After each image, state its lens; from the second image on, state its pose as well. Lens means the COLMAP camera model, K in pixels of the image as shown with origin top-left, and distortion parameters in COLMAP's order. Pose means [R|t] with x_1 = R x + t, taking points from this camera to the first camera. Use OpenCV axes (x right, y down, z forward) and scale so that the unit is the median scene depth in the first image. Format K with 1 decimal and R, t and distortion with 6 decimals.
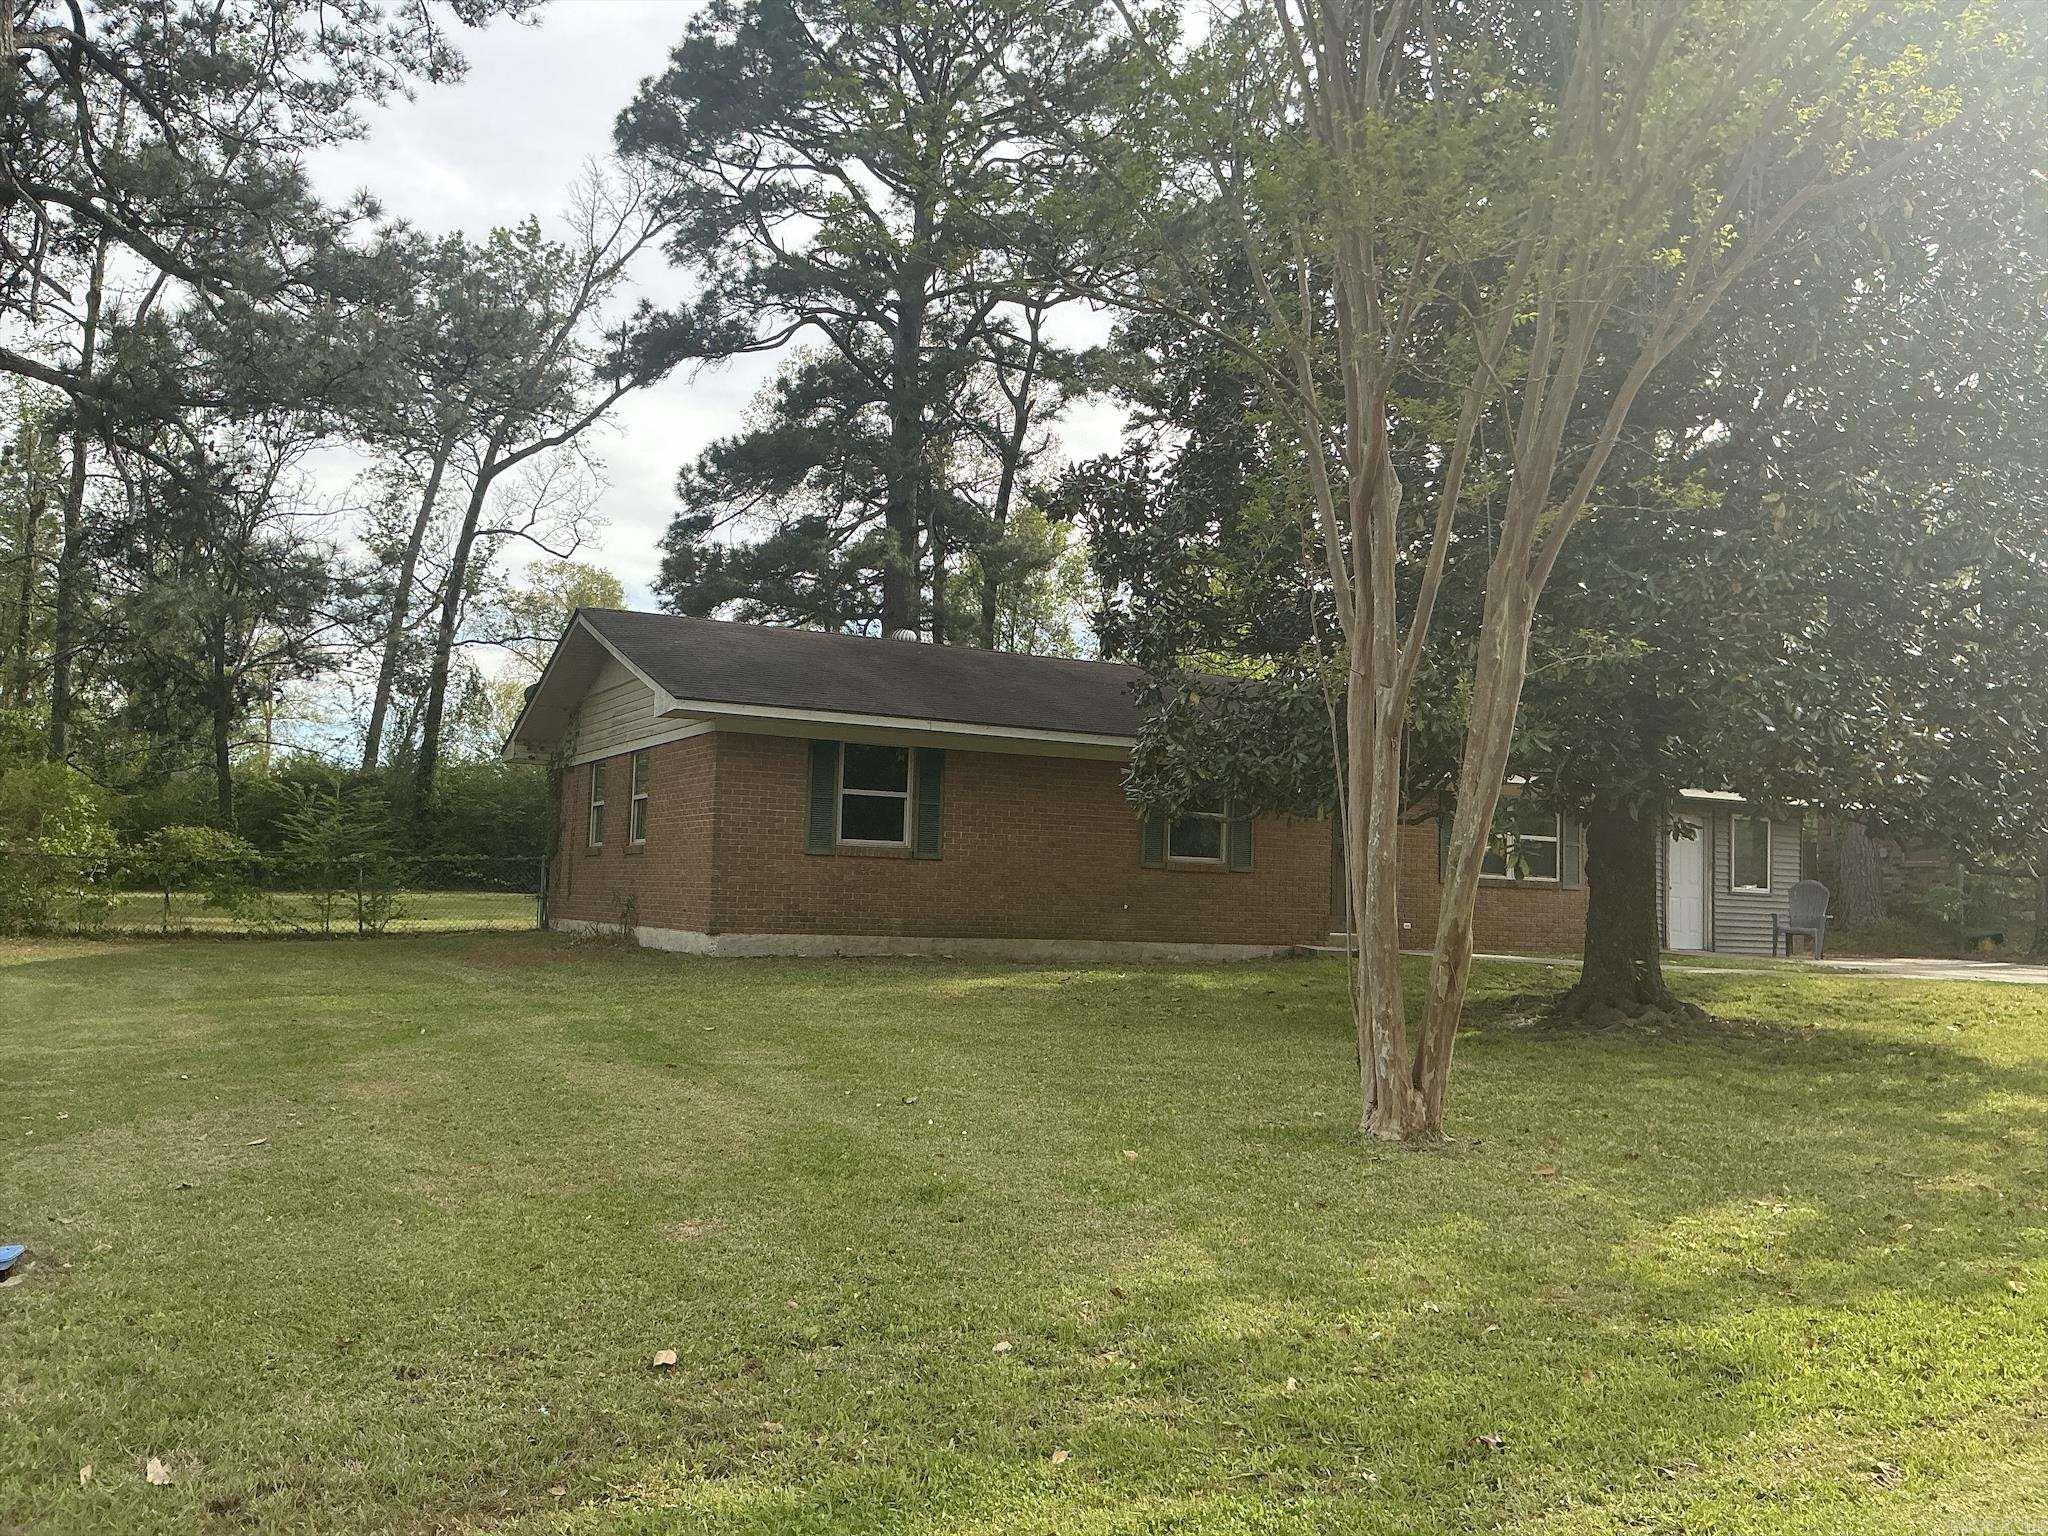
lens RADIAL K [[1710.6, 0, 1019.0], [0, 1710.6, 769.9], [0, 0, 1]] dist [0.152508, -0.310333]
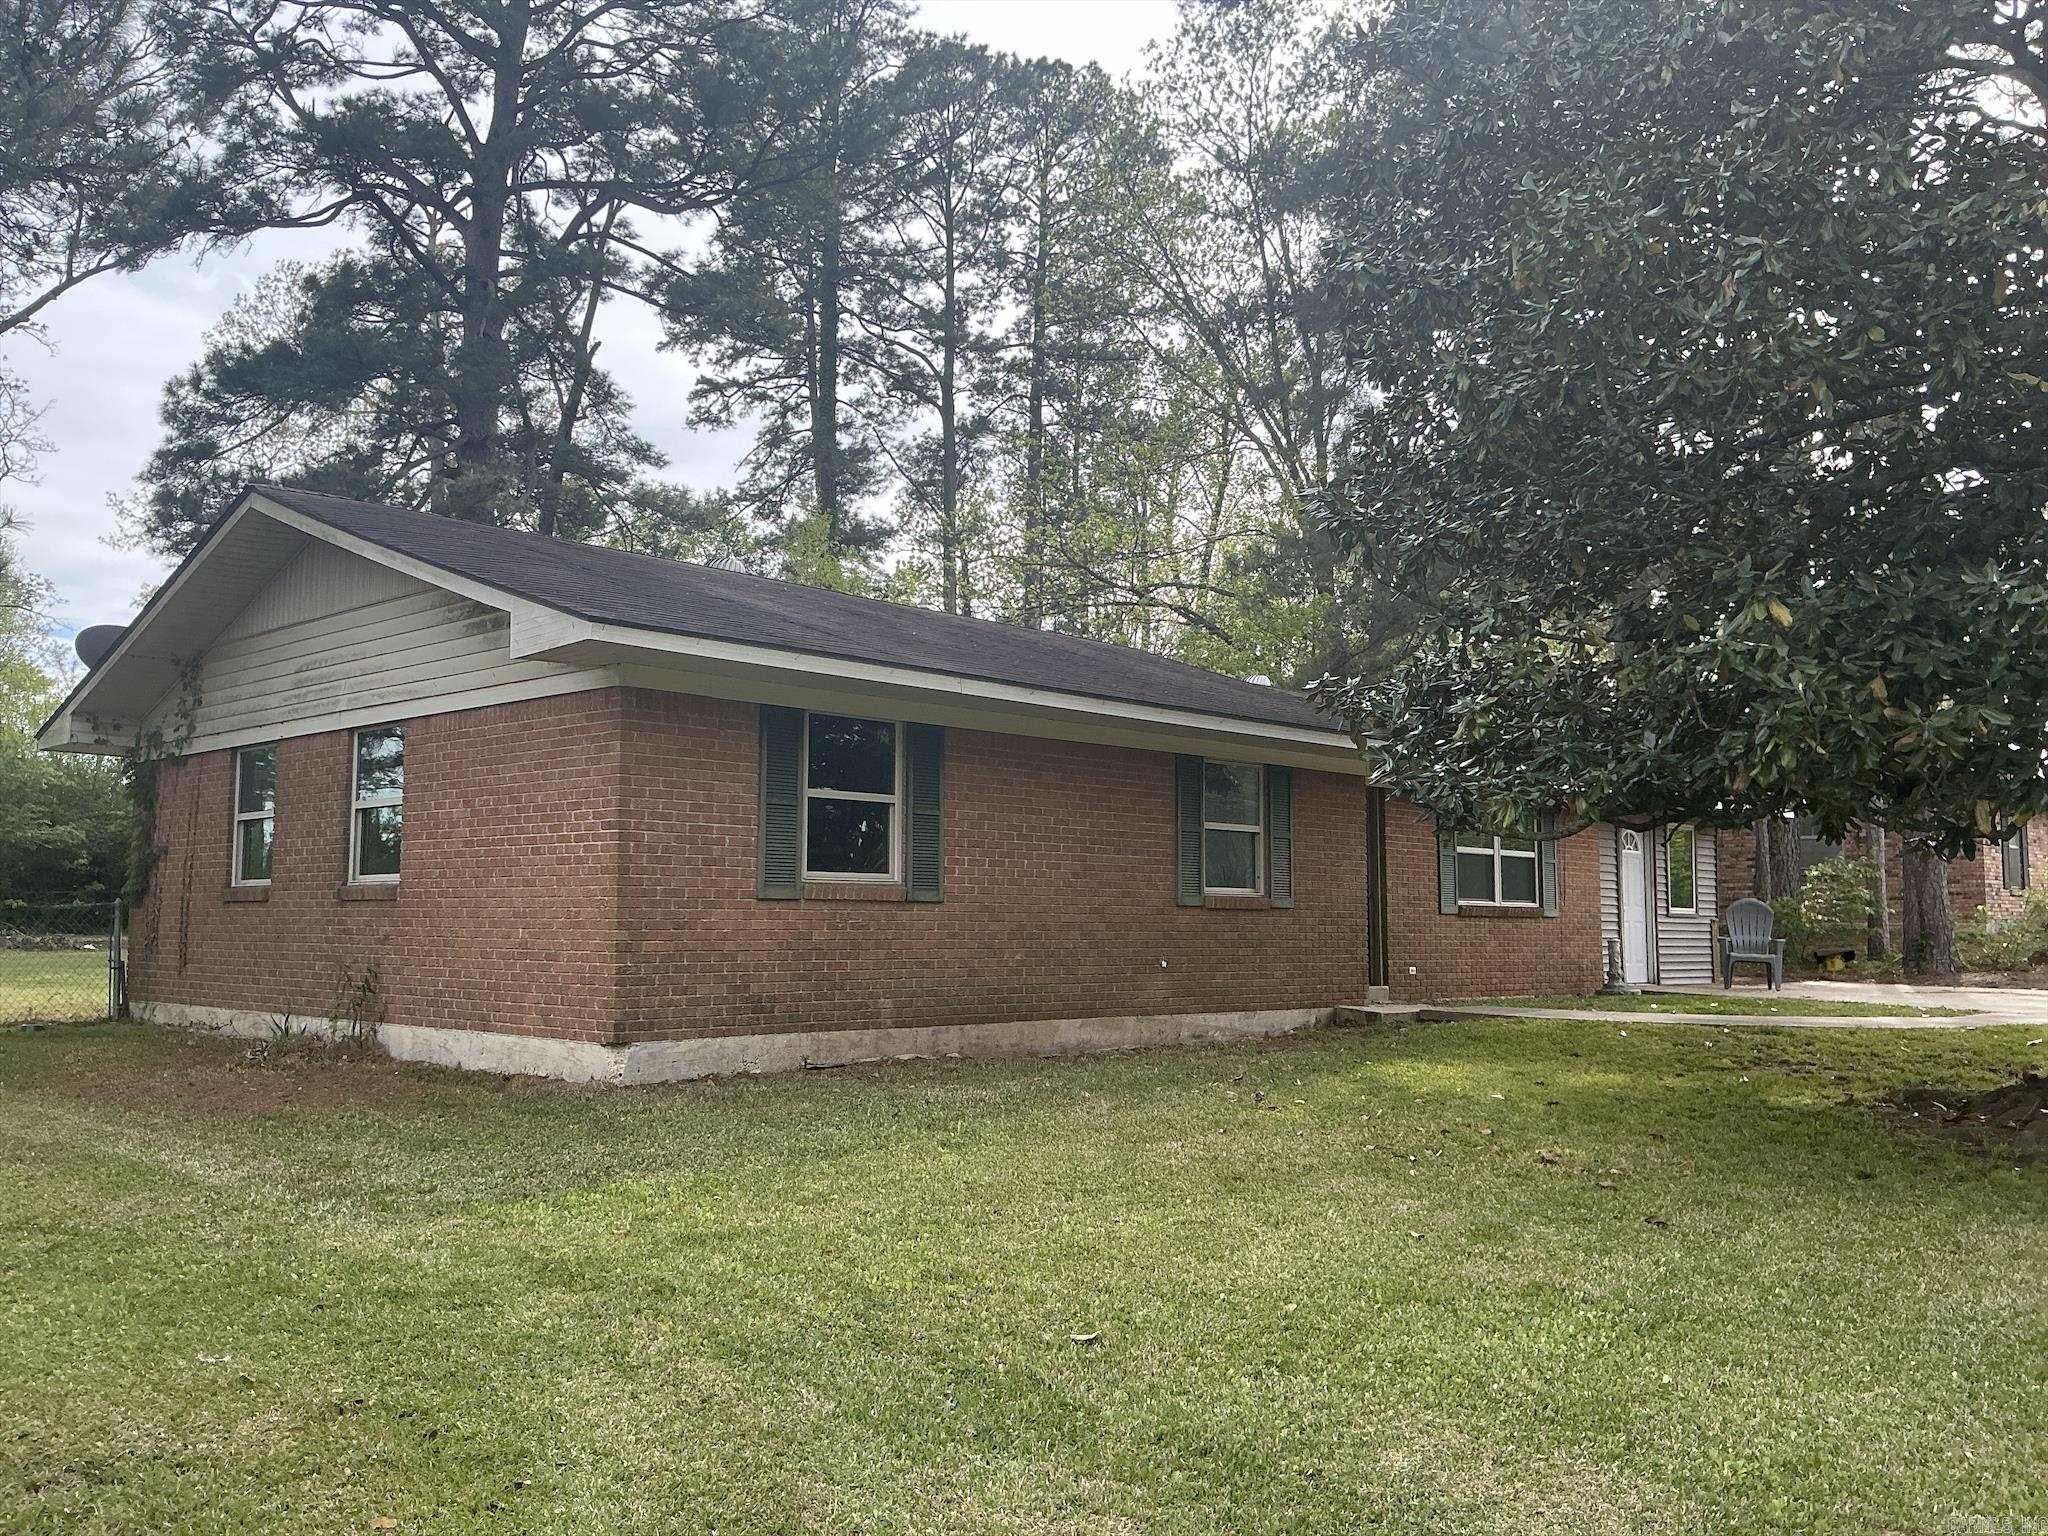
lens RADIAL K [[1694.7, 0, 1056.5], [0, 1694.7, 784.6], [0, 0, 1]] dist [0.080092, -0.169465]
pose [[0.939747, 0.003337, 0.341855, -0.205596], [-0.003088, 0.999994, -0.001270, 0.009421], [-0.341858, 0.000138, 0.939752, 0.375948]]
